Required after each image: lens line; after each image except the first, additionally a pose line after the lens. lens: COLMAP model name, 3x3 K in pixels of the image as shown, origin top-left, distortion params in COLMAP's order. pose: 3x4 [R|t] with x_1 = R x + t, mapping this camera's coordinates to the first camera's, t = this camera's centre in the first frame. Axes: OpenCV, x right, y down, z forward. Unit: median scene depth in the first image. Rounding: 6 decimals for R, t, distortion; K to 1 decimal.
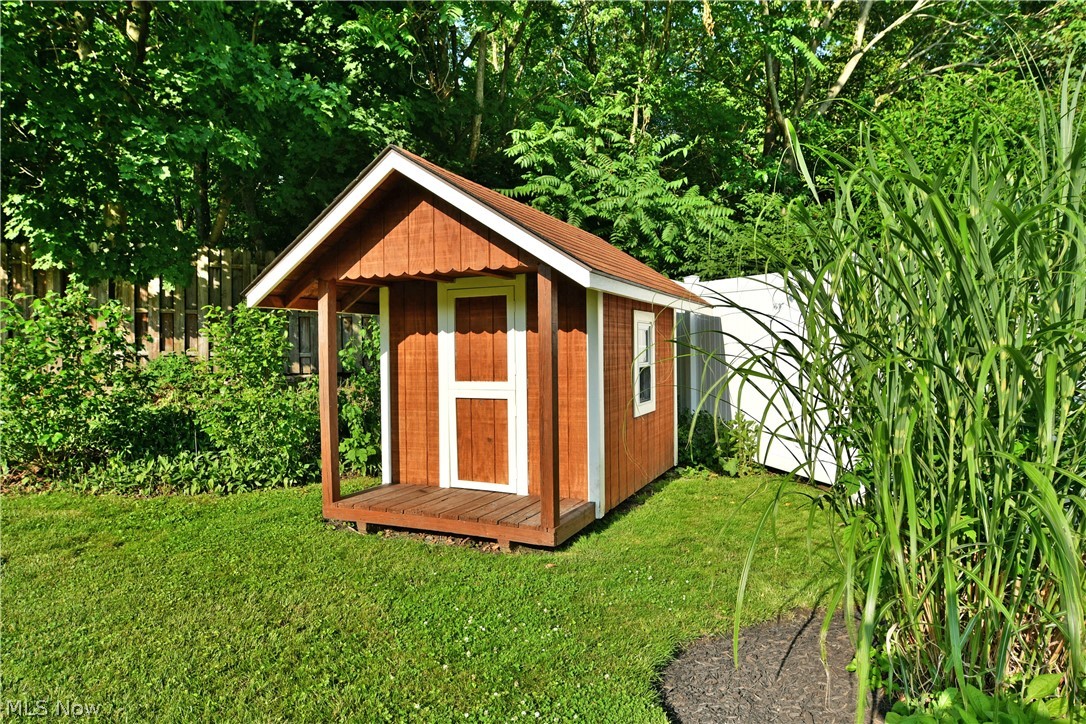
lens RADIAL K [[676.8, 0, 544.6], [0, 676.8, 360.3], [0, 0, 1]] dist [-0.015424, -0.007424]
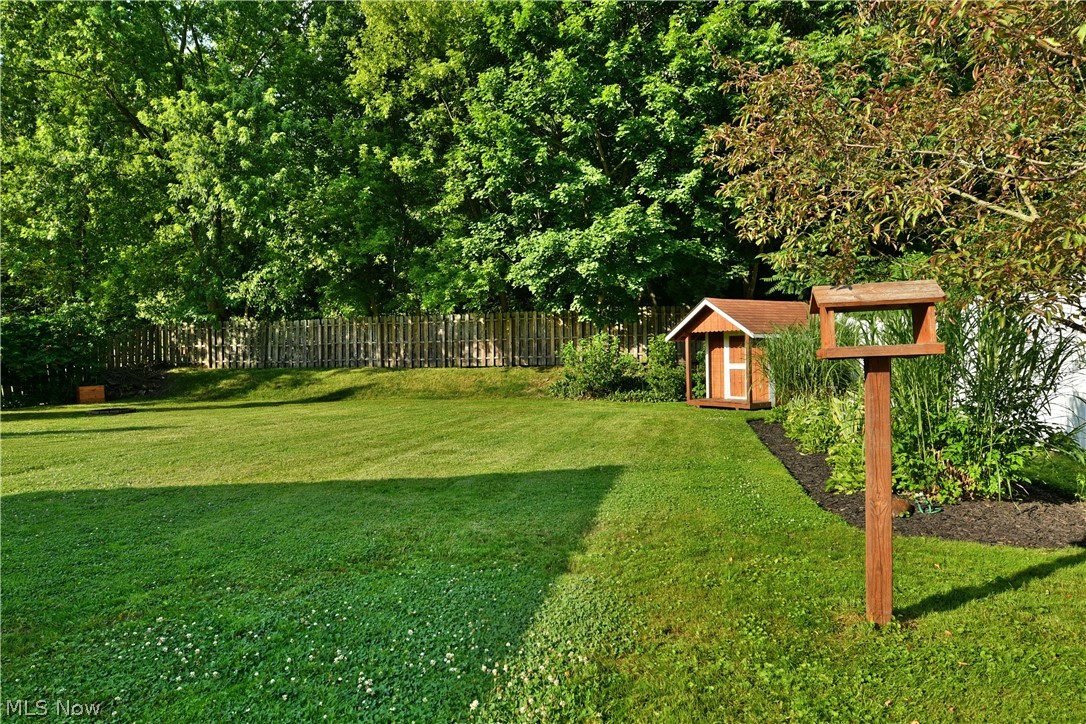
lens RADIAL K [[676.8, 0, 544.2], [0, 676.8, 358.2], [0, 0, 1]] dist [-0.015424, -0.007424]
pose [[0.864045, 0.001221, -0.503413, 0.633150], [-0.002817, 0.999993, -0.002410, 0.014854], [0.503407, 0.003500, 0.864042, -1.903480]]
